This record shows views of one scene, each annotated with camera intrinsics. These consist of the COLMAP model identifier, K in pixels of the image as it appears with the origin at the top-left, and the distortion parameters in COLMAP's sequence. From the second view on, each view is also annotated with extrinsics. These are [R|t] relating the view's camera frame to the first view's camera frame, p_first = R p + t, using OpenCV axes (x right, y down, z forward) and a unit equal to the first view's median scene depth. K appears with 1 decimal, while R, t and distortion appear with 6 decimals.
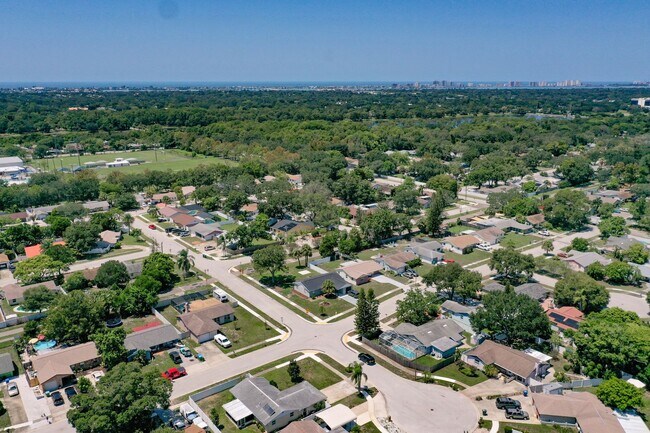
lens RADIAL K [[522.6, 0, 322.5], [0, 522.6, 215.4], [0, 0, 1]] dist [0.003995, -0.000486]
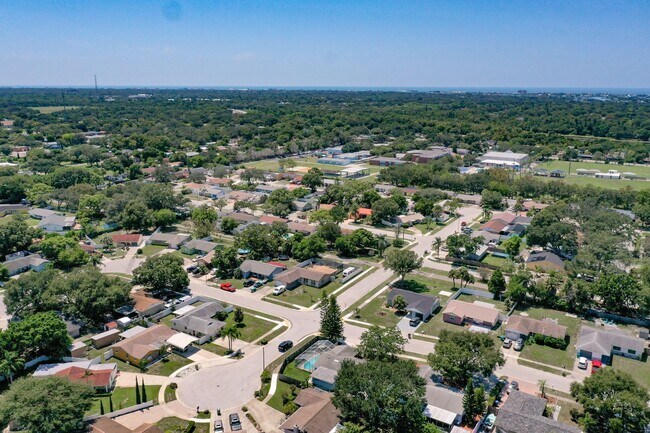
lens RADIAL K [[513.4, 0, 321.8], [0, 513.4, 217.8], [0, 0, 1]] dist [0.002379, 0.002451]
pose [[0.348133, 0.236384, -0.907153, 0.669468], [-0.238862, 0.958114, 0.157997, -0.109998], [0.906503, 0.161680, 0.390014, 0.402187]]
